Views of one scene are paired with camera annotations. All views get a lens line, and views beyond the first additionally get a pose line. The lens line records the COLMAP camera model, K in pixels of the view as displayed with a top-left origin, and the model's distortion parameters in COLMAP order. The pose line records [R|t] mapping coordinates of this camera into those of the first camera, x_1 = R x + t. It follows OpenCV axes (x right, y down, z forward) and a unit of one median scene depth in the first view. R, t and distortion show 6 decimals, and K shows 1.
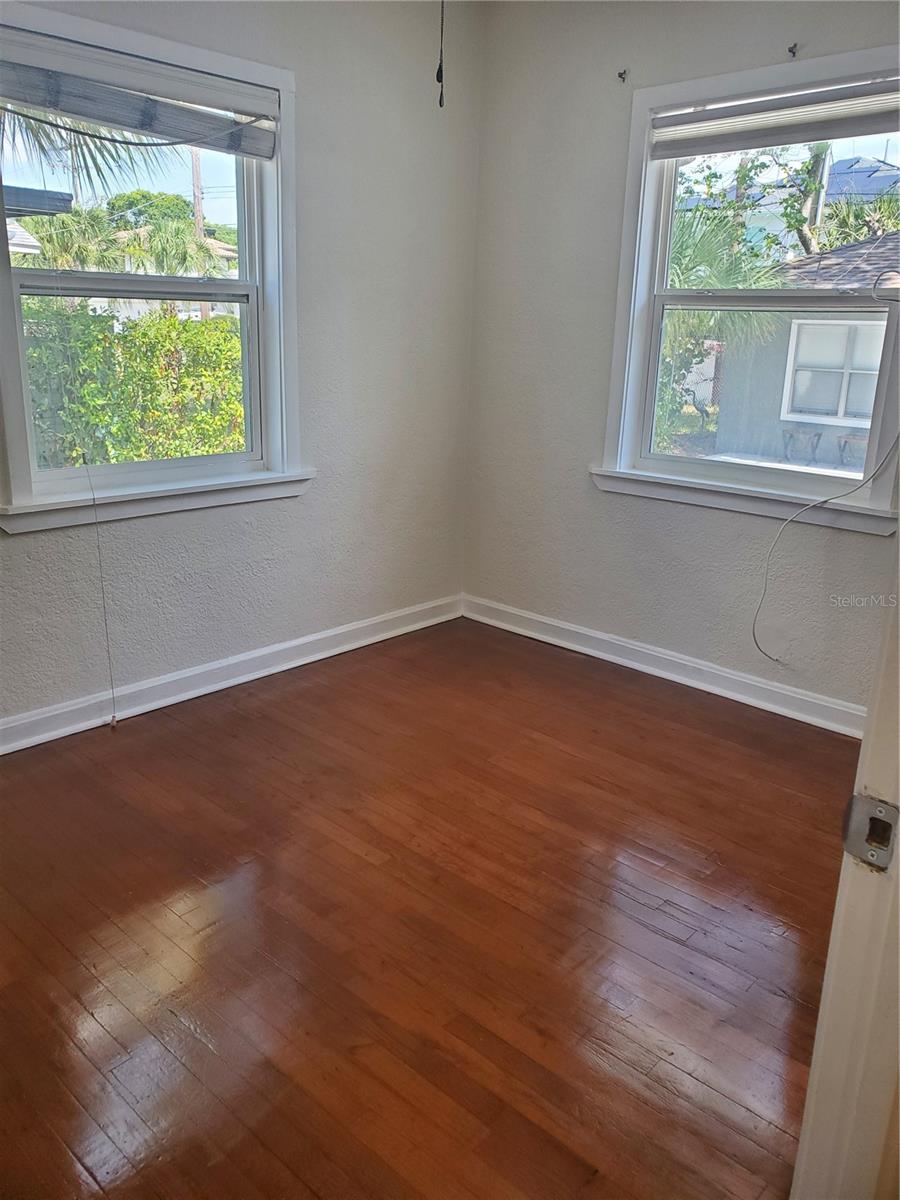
lens RADIAL K [[938.6, 0, 454.1], [0, 938.6, 597.3], [0, 0, 1]] dist [0.029447, -0.024102]
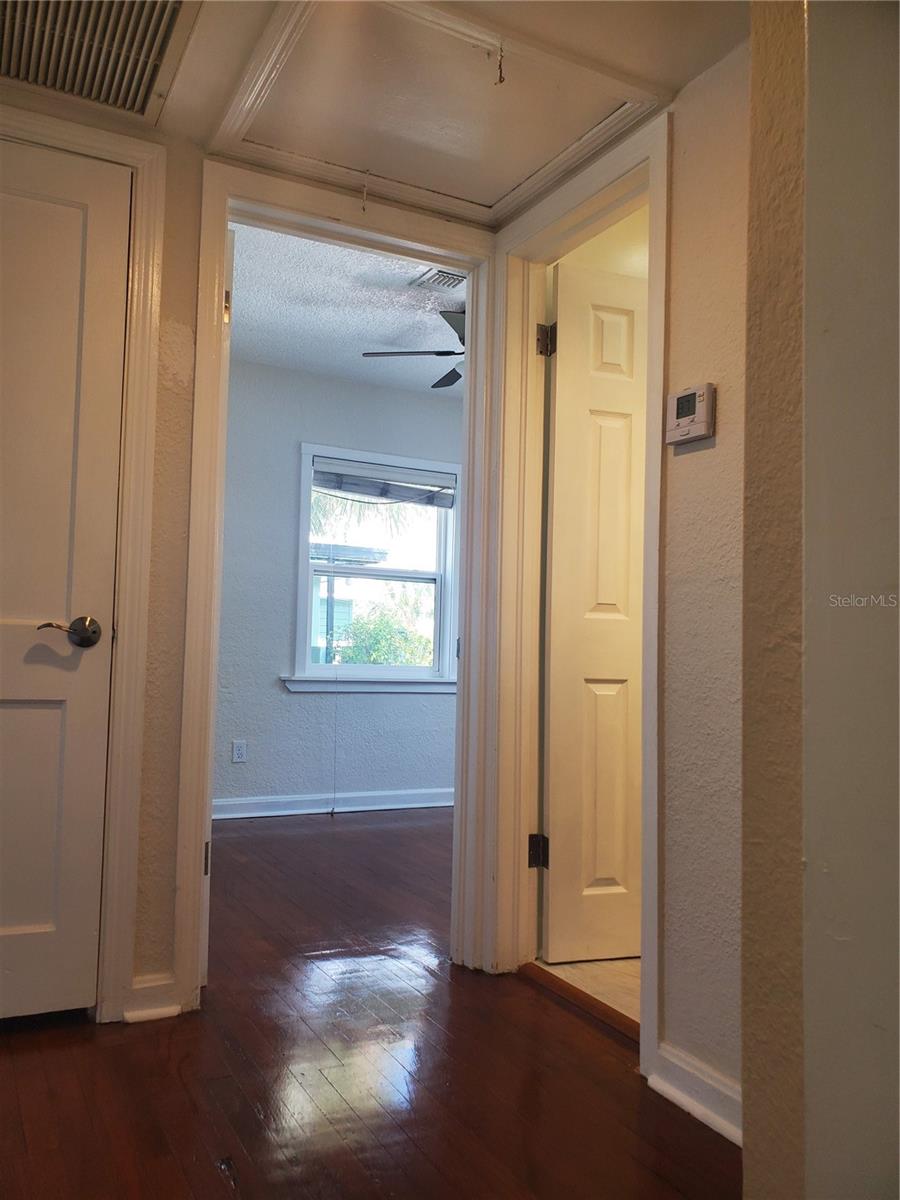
lens RADIAL K [[938.6, 0, 447.1], [0, 938.6, 601.4], [0, 0, 1]] dist [0.029447, -0.024102]
pose [[0.944800, -0.027813, -0.326464, 0.403539], [-0.090945, 0.934977, -0.342853, 0.346254], [0.314772, 0.353617, 0.880837, -0.571302]]
